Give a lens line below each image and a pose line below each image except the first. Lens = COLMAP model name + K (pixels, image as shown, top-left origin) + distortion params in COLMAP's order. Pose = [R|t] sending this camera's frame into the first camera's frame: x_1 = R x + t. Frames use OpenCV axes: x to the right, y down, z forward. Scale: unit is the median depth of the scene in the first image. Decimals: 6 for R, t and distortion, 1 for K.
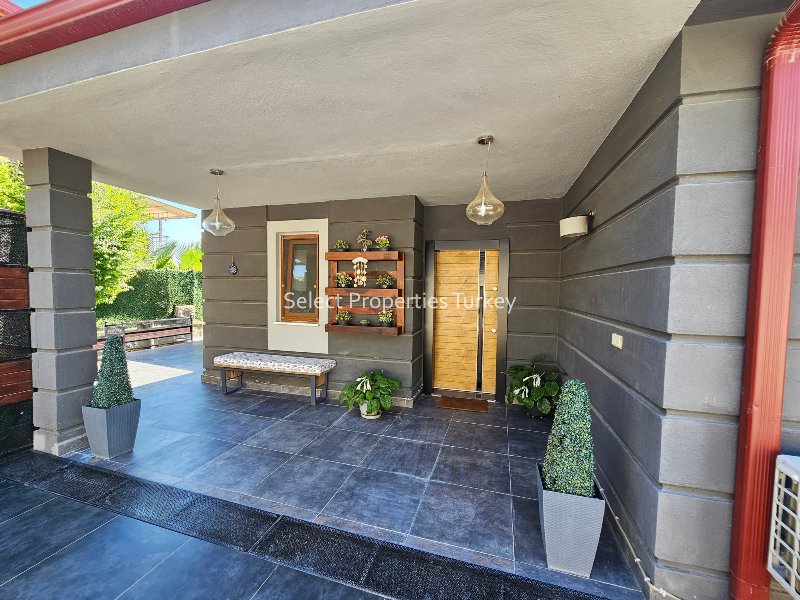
lens RADIAL K [[326.1, 0, 397.7], [0, 326.1, 303.5], [0, 0, 1]] dist [-0.000627, 0.000225]
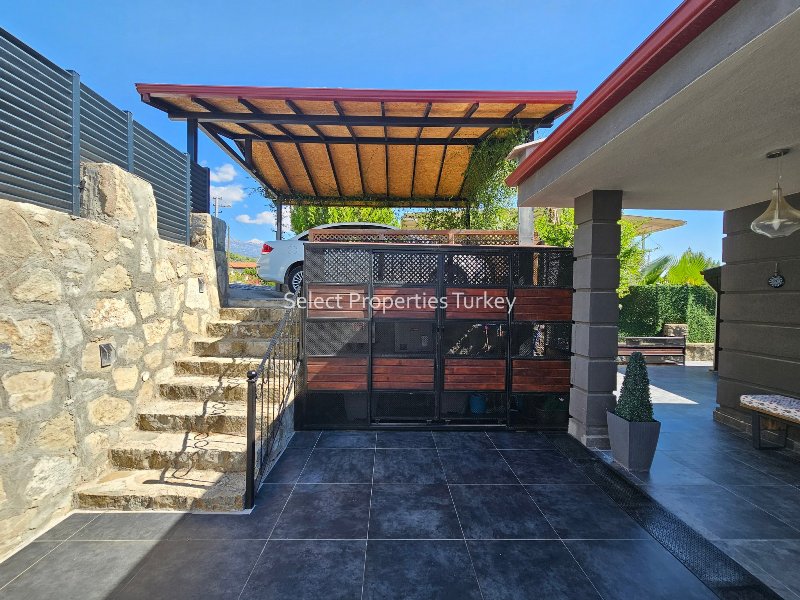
lens RADIAL K [[326.1, 0, 397.7], [0, 326.1, 303.5], [0, 0, 1]] dist [-0.000627, 0.000225]
pose [[0.324116, 0.006211, -0.945997, -0.133459], [-0.050615, 0.998660, -0.010785, -0.004642], [0.944662, 0.051377, 0.323996, -0.056703]]
